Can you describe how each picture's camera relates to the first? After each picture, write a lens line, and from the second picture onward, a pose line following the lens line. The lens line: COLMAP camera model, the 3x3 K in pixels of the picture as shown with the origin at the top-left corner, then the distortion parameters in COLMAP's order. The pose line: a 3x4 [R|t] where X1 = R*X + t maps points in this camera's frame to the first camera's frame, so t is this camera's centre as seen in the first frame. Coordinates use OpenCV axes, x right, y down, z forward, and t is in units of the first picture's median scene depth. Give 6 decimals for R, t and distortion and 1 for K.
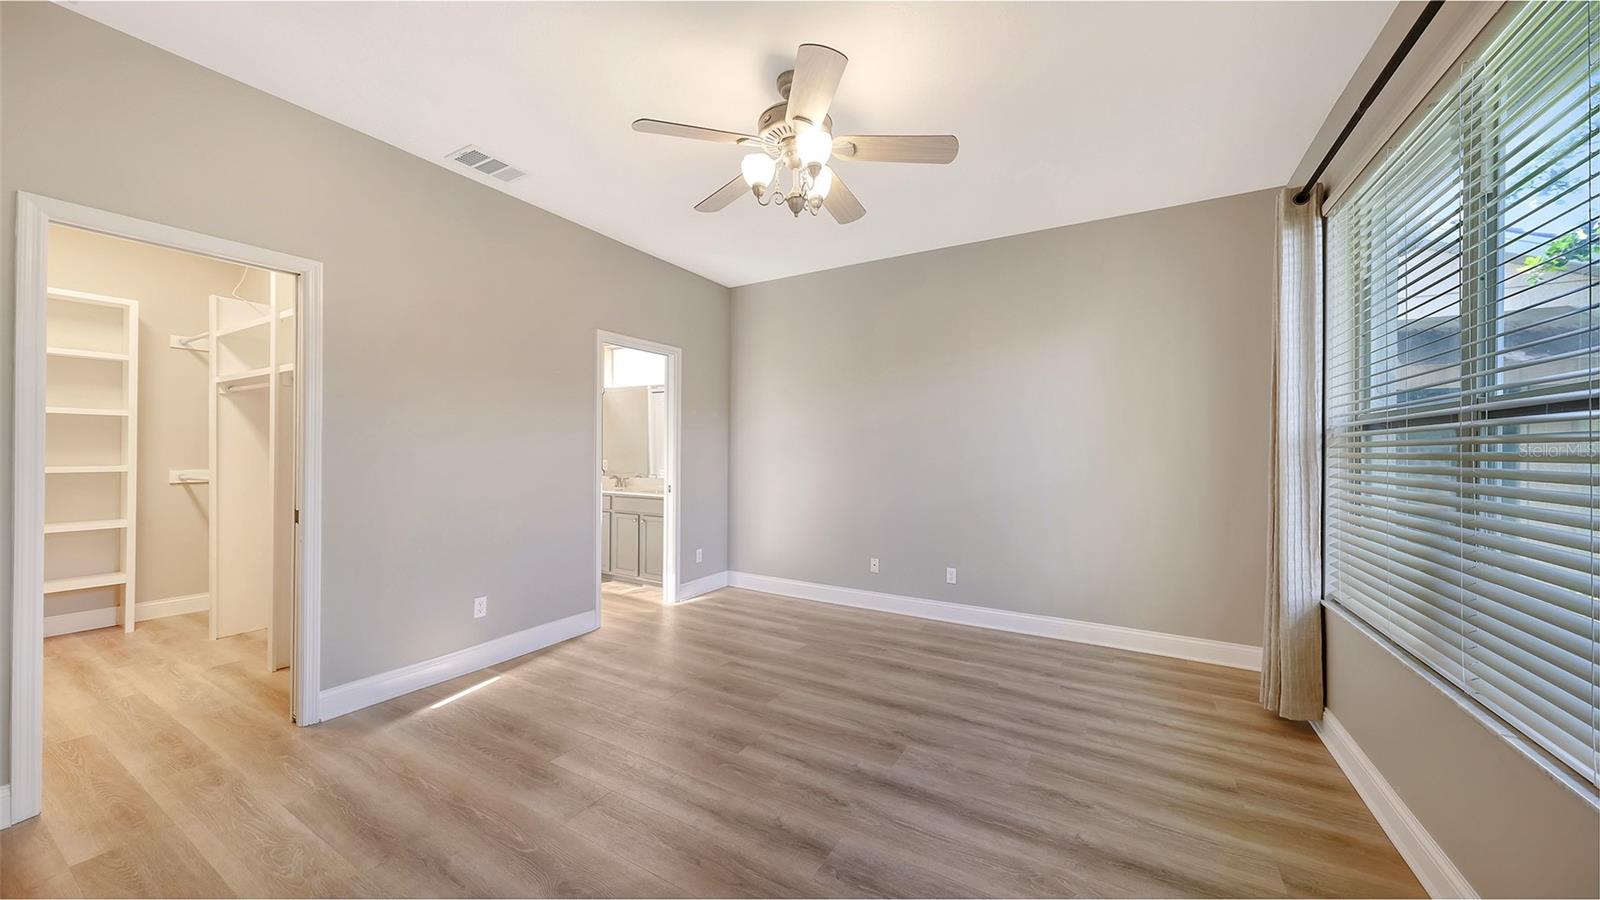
lens RADIAL K [[551.8, 0, 796.6], [0, 551.8, 453.3], [0, 0, 1]] dist [0.003019, -0.000940]
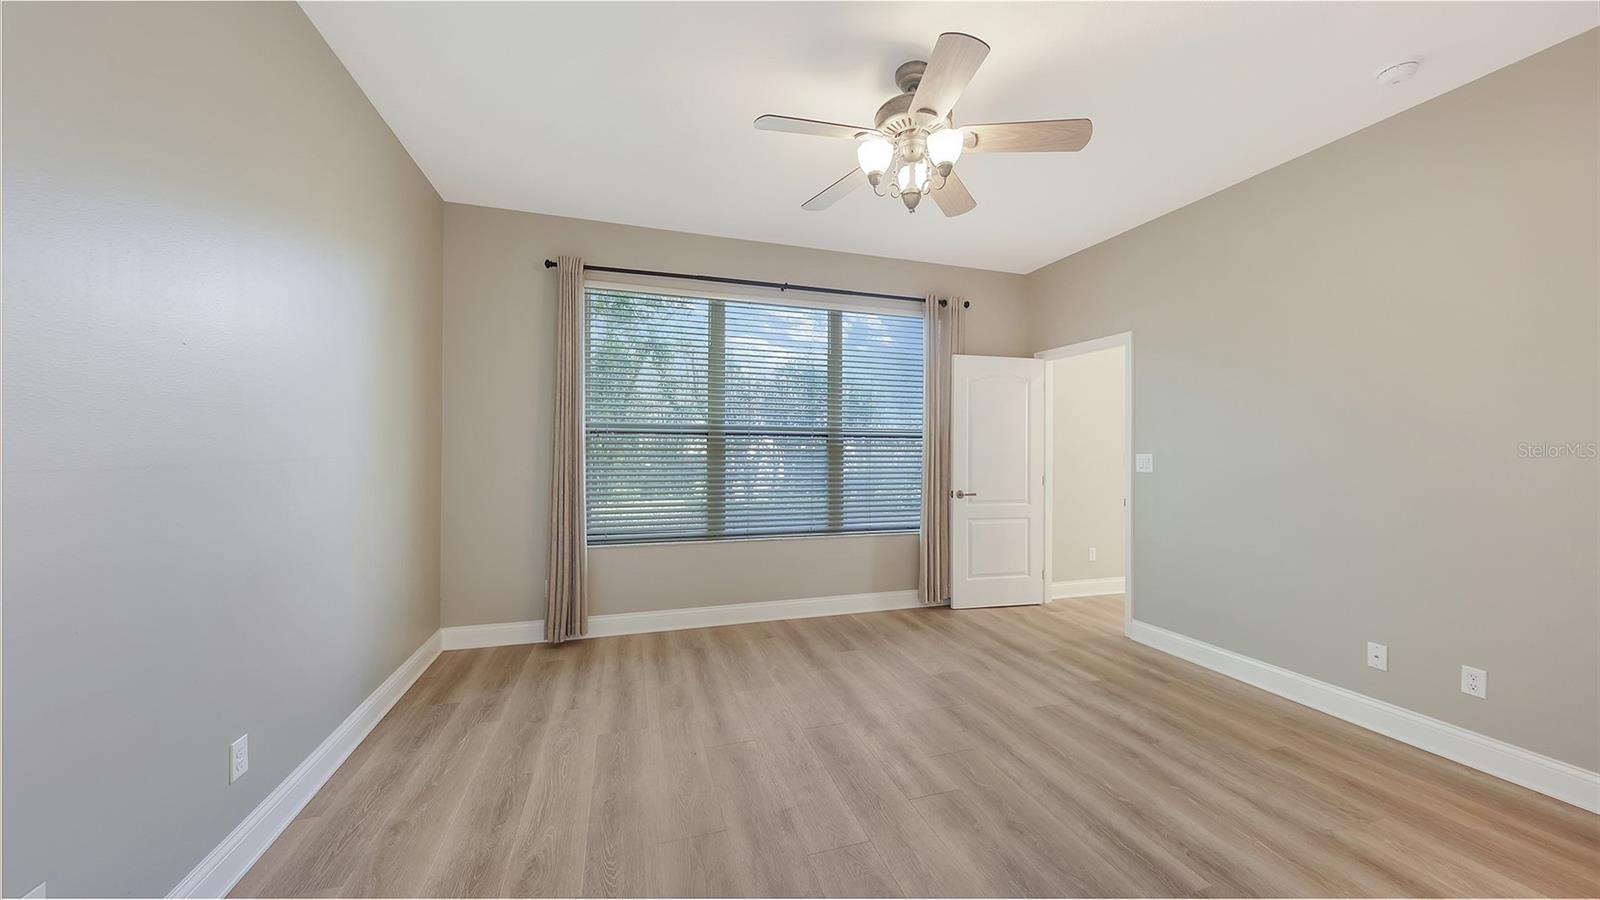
lens RADIAL K [[551.8, 0, 797.0], [0, 551.8, 444.6], [0, 0, 1]] dist [0.003019, -0.000940]
pose [[-0.738497, -0.006583, 0.674224, -0.387139], [-0.009177, 0.999958, -0.000289, -0.011268], [-0.674194, -0.006401, -0.738527, 1.391122]]
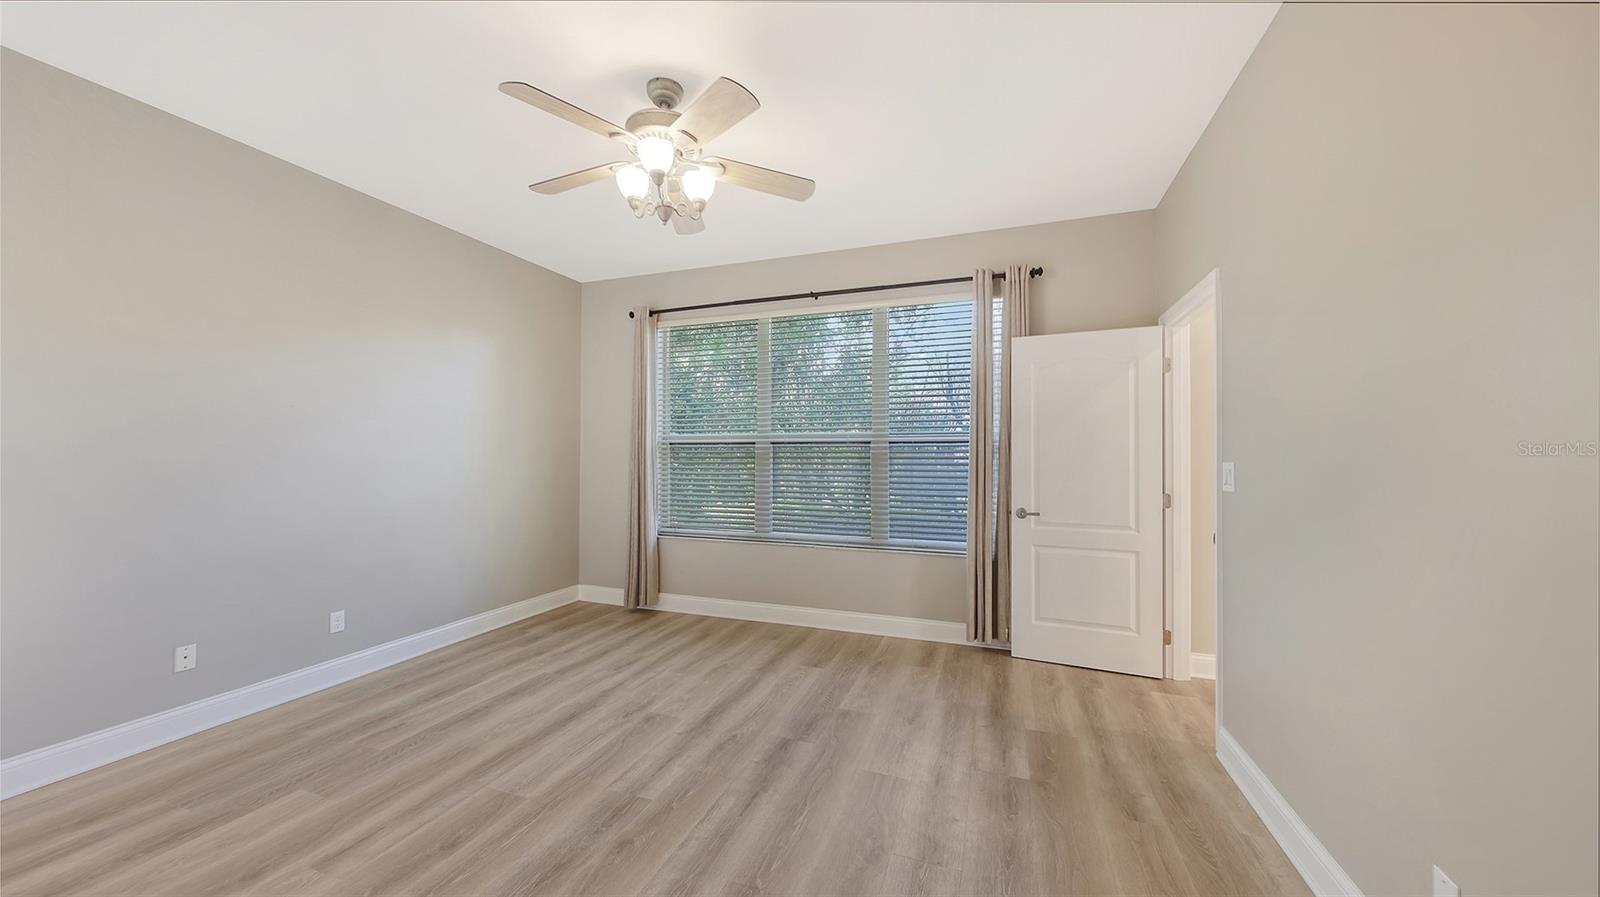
lens RADIAL K [[551.8, 0, 795.3], [0, 551.8, 447.8], [0, 0, 1]] dist [0.003019, -0.000940]
pose [[-0.171028, 0.006392, 0.985245, -0.775414], [0.000720, 0.999979, -0.006363, -0.014298], [-0.985266, -0.000379, -0.171029, 0.697776]]
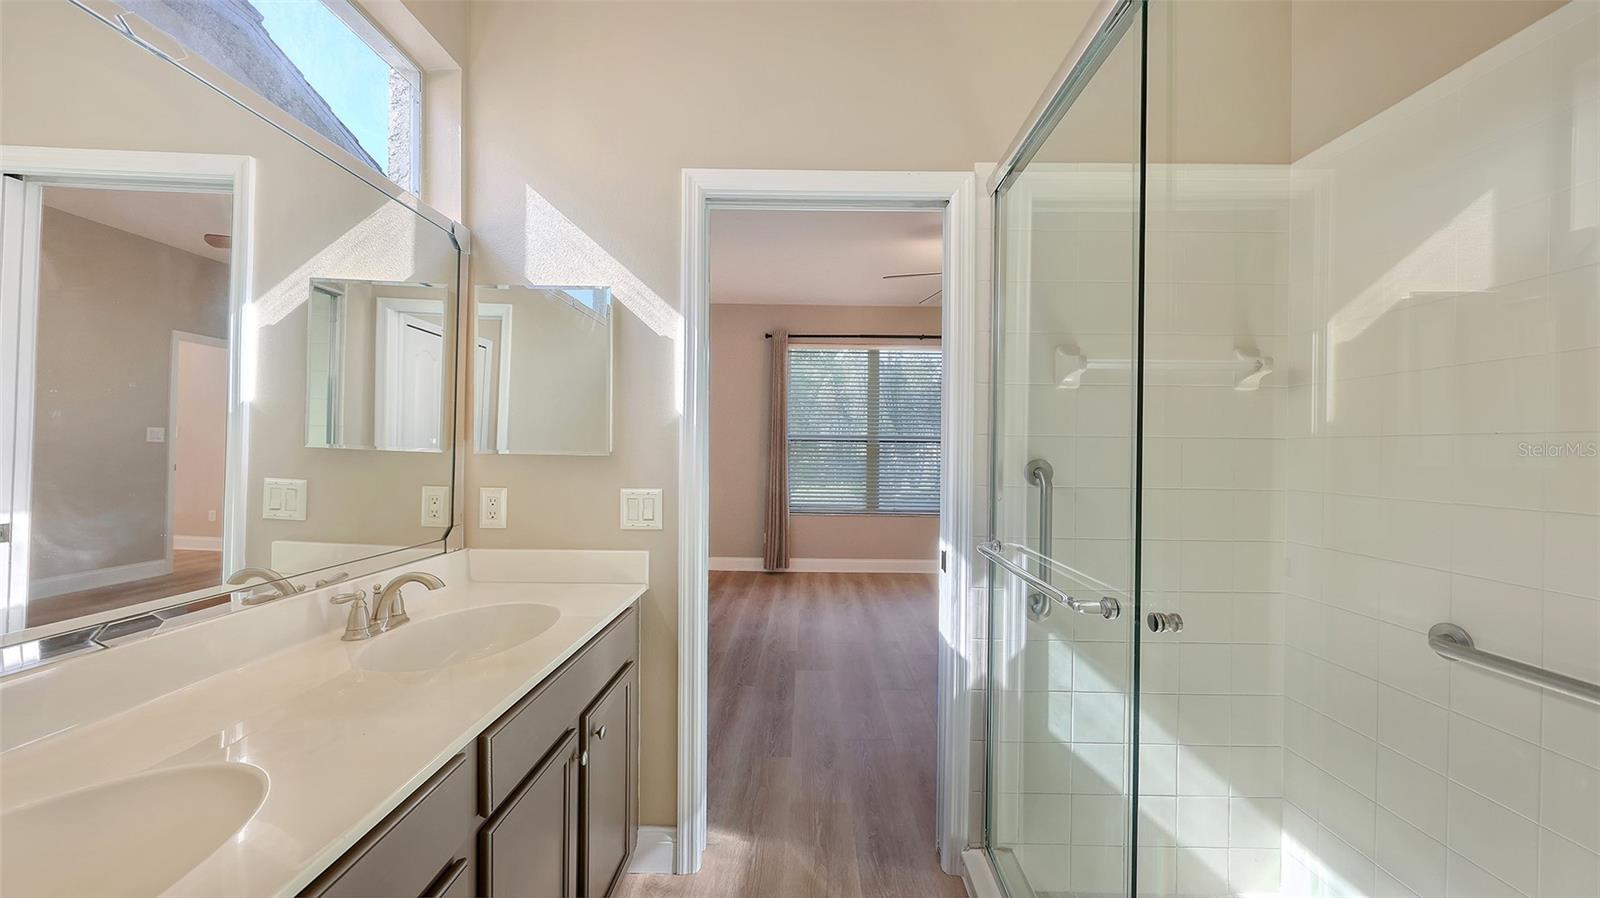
lens RADIAL K [[551.8, 0, 806.6], [0, 551.8, 446.2], [0, 0, 1]] dist [0.003019, -0.000940]
pose [[-0.503847, 0.000338, 0.863793, -0.897475], [-0.011641, 0.999906, -0.007181, -0.001721], [-0.863714, -0.013674, -0.503796, 1.710585]]
